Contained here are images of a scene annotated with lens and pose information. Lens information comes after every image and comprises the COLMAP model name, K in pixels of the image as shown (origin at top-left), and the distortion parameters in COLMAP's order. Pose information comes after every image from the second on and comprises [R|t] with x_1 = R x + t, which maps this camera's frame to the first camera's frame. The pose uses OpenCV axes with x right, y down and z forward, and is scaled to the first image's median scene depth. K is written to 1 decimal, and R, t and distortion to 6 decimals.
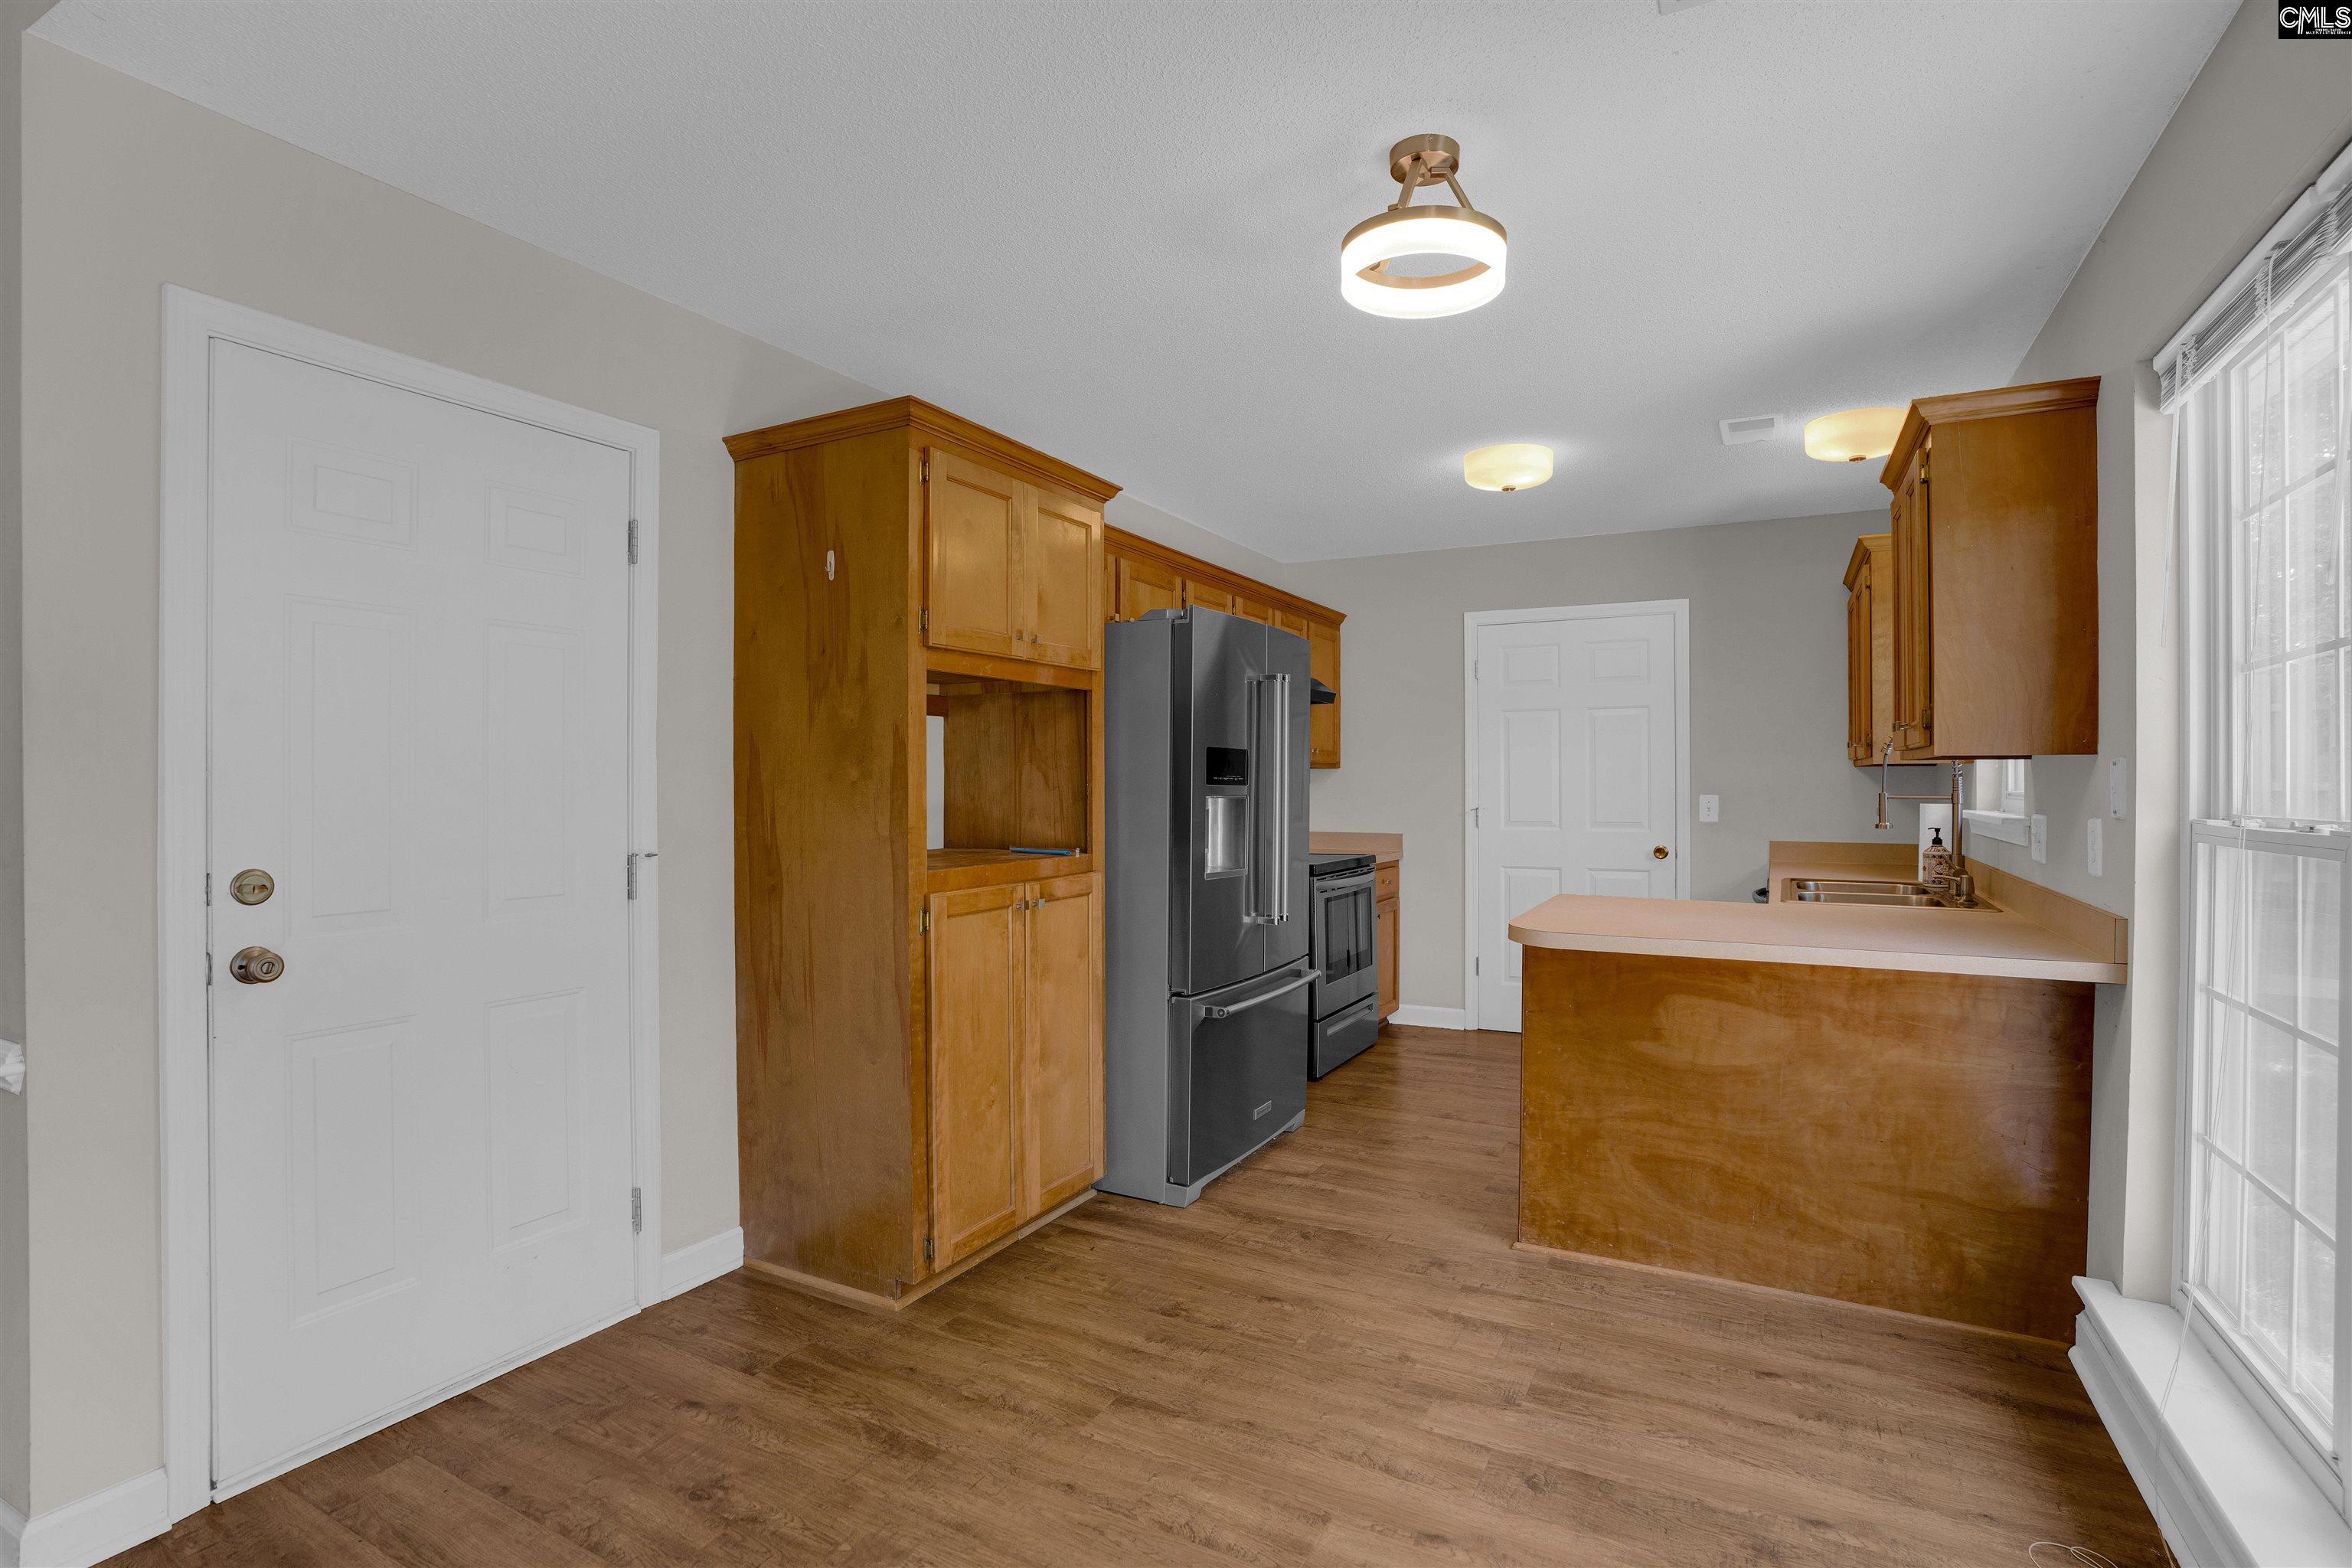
lens RADIAL K [[1124.9, 0, 1108.1], [0, 1124.9, 780.9], [0, 0, 1]] dist [-0.069551, 0.027827]
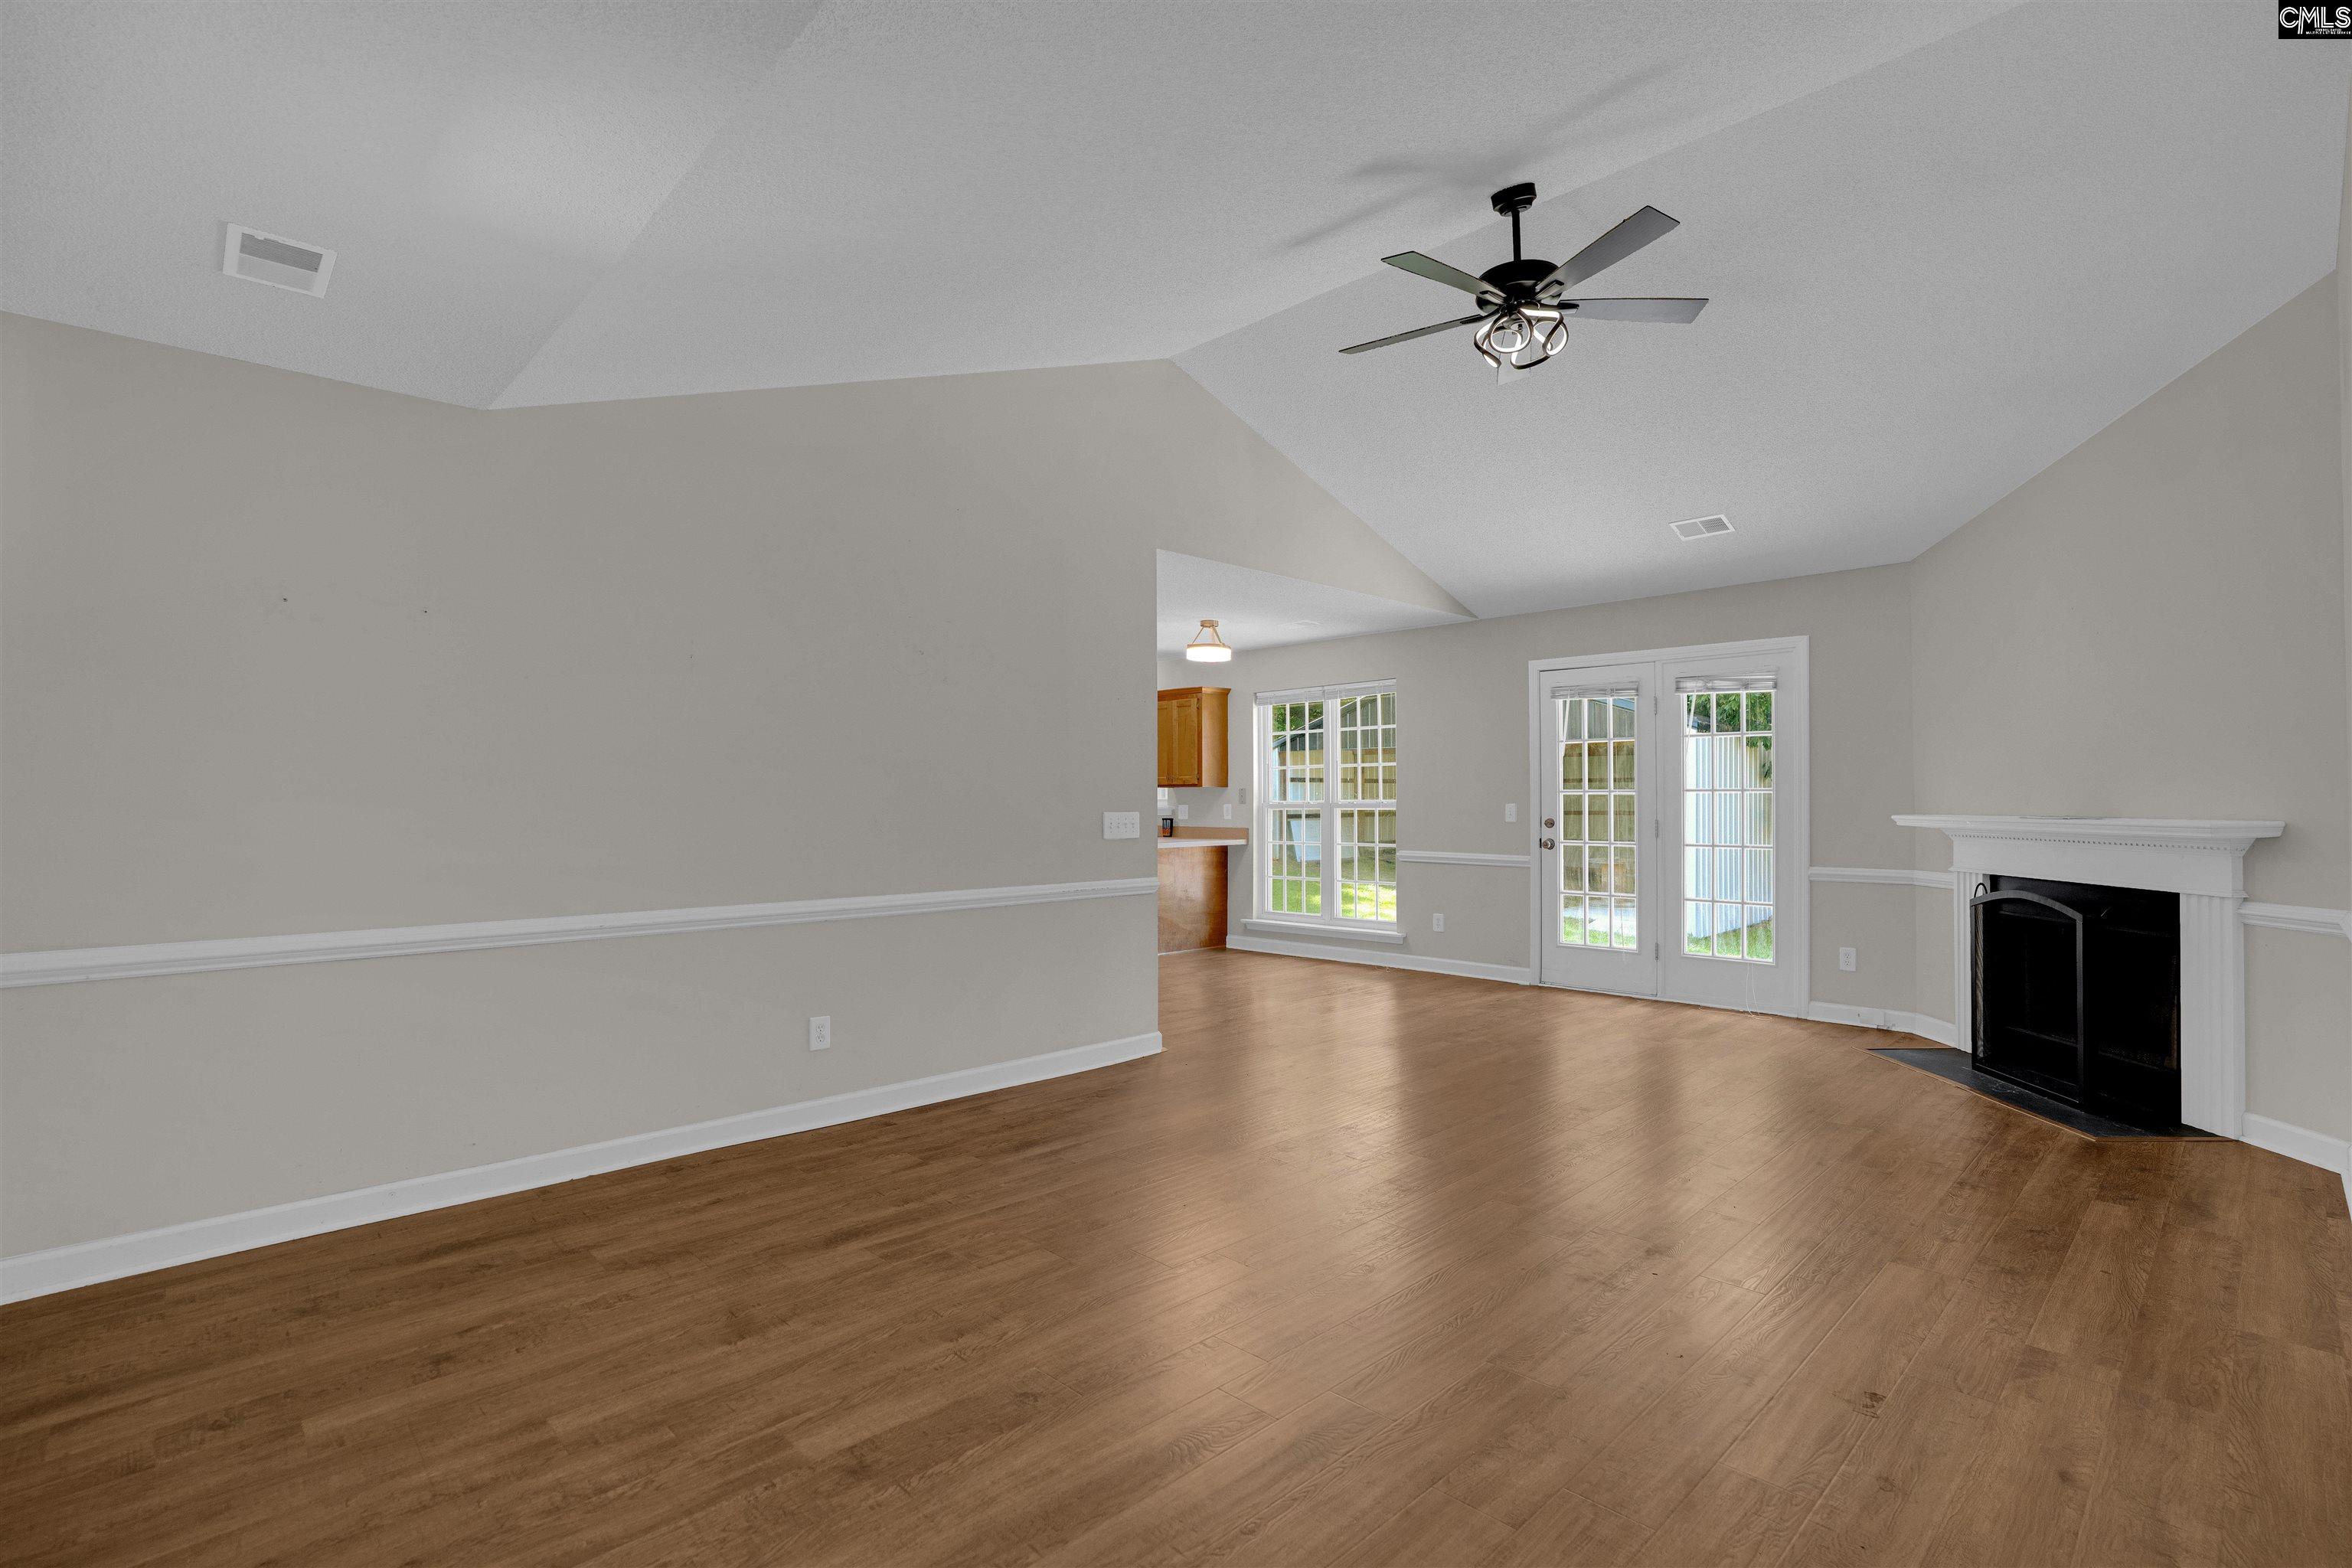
lens RADIAL K [[1149.5, 0, 1168.7], [0, 1149.5, 744.8], [0, 0, 1]] dist [-0.067992, 0.027455]
pose [[0.303628, 0.048978, 0.951531, -2.307688], [-0.000089, 0.998679, -0.051377, 0.025755], [-0.952791, 0.015515, 0.303232, -0.021502]]
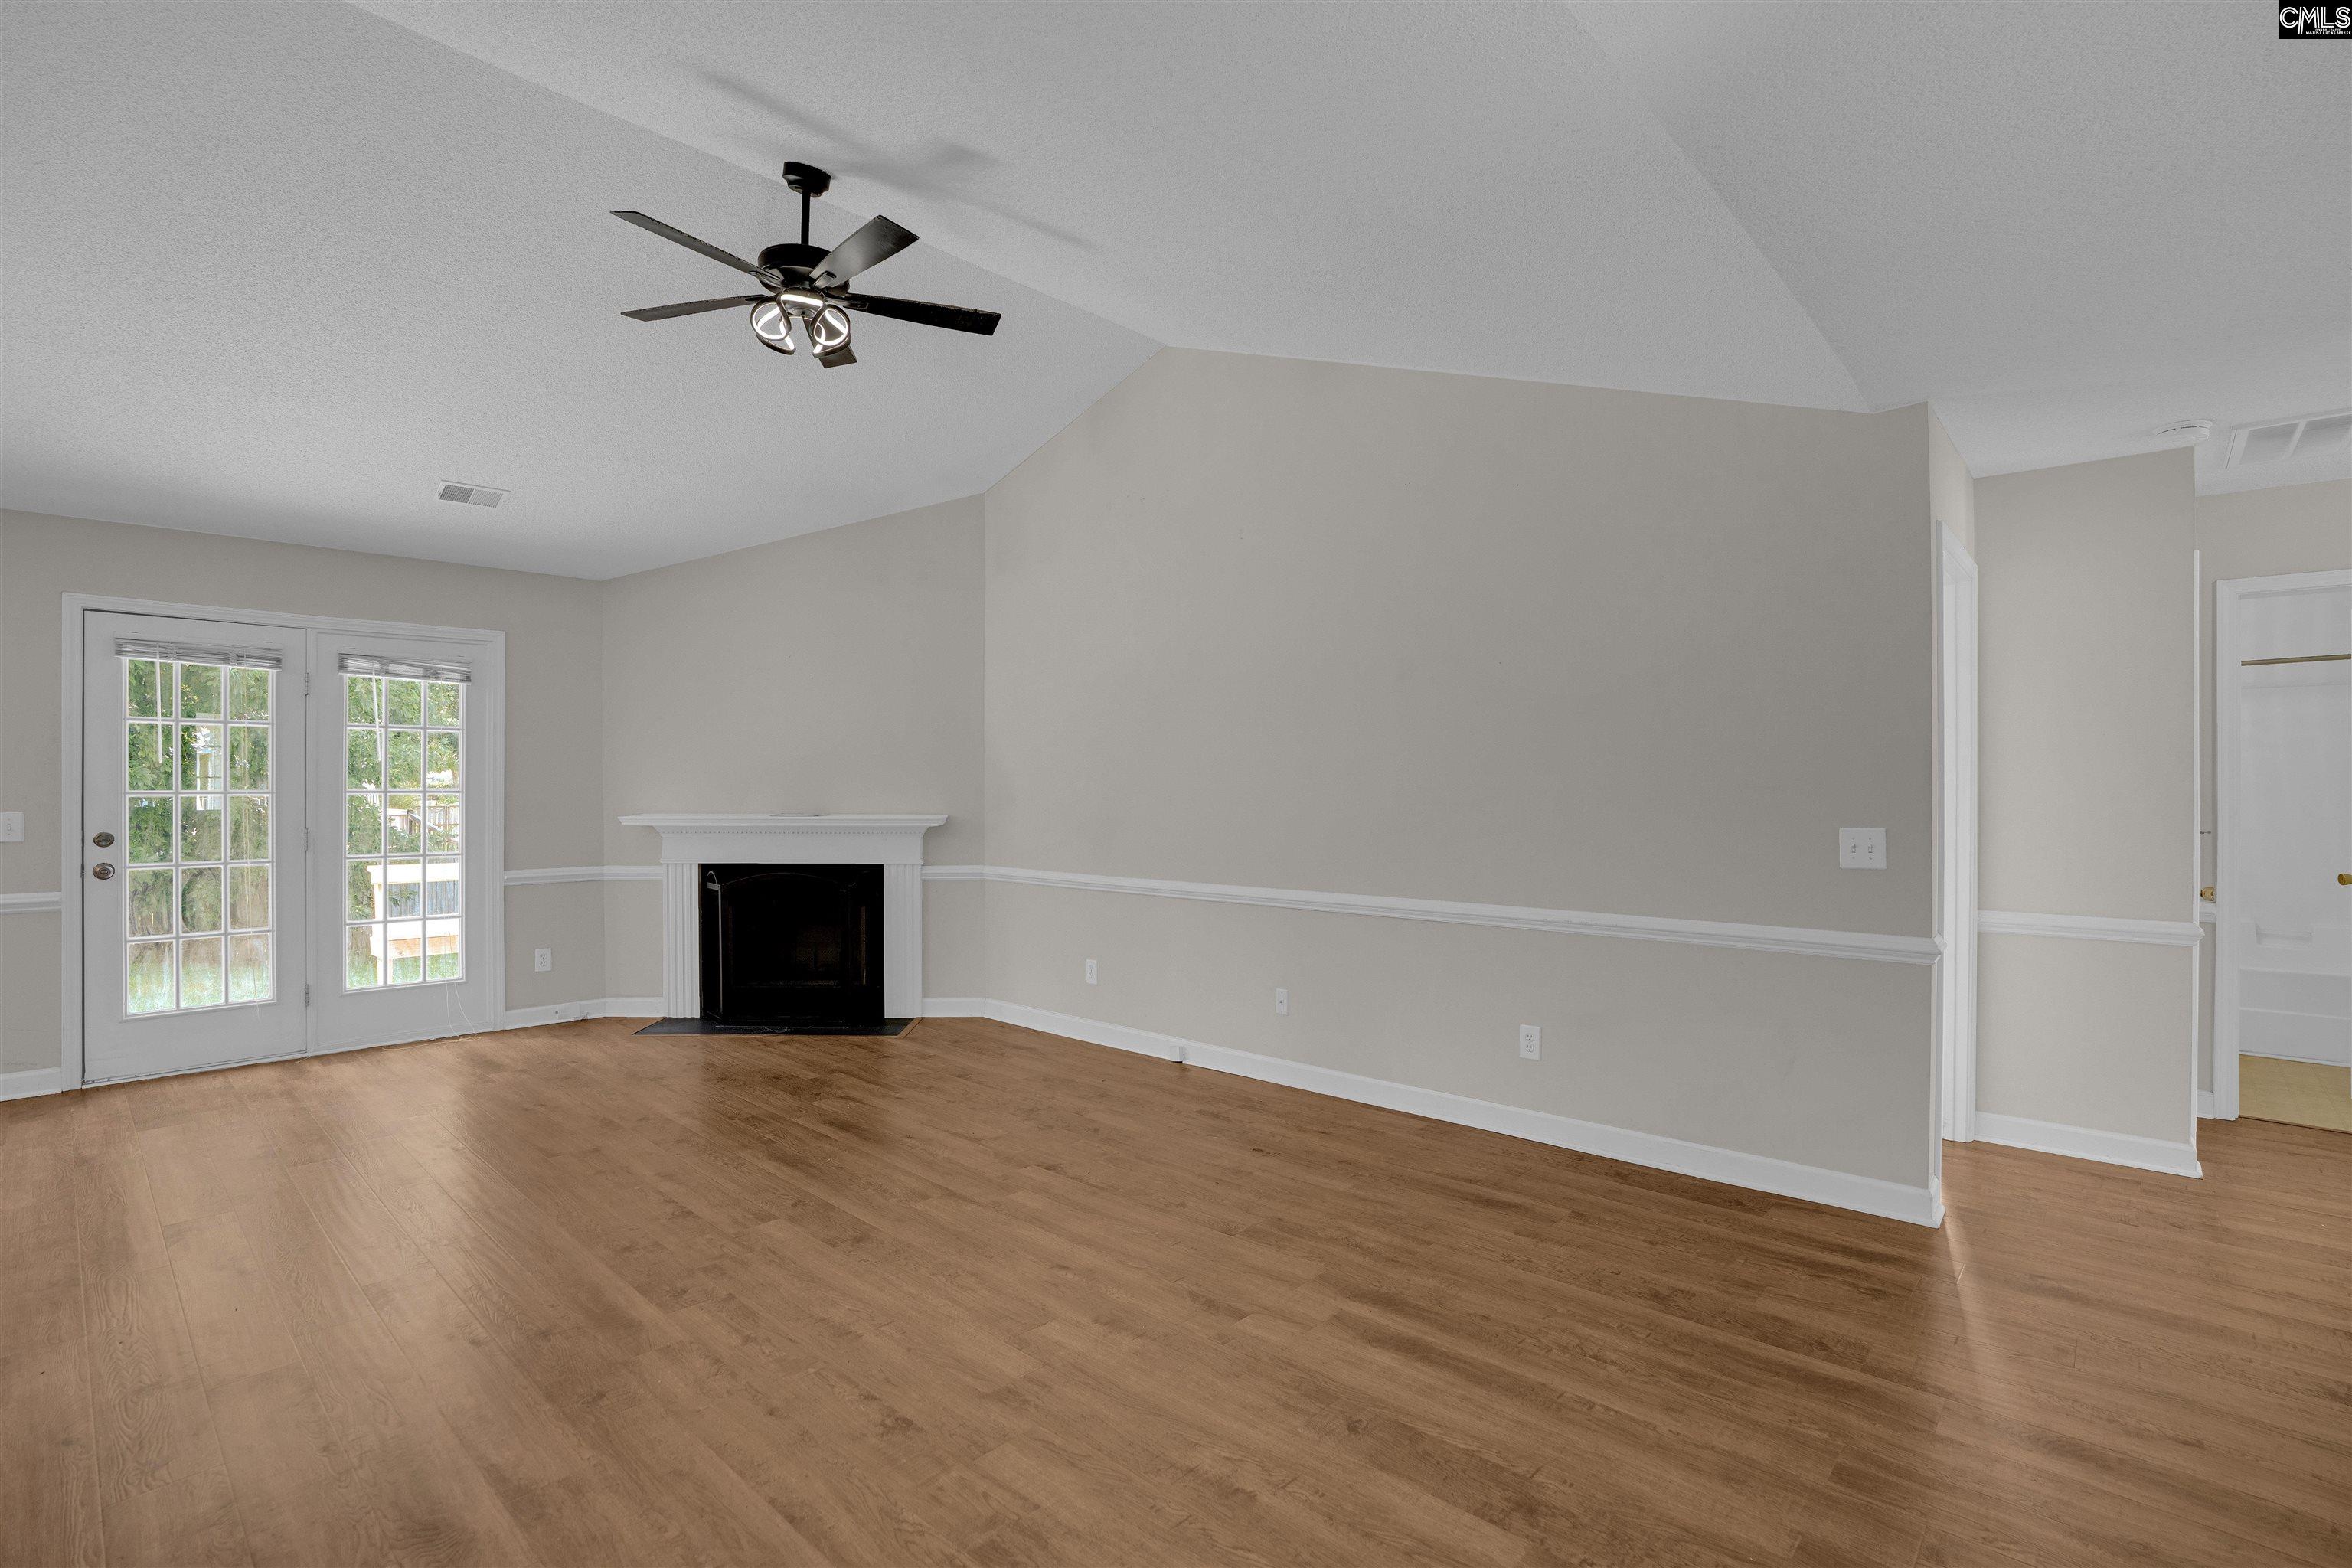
lens RADIAL K [[1147.7, 0, 1178.2], [0, 1147.7, 777.1], [0, 0, 1]] dist [-0.020258, 0.000101]
pose [[-0.980304, 0.000417, 0.197495, -1.570098], [-0.000419, 0.999991, -0.004195, -0.015057], [-0.197495, -0.004195, -0.980295, 1.185032]]
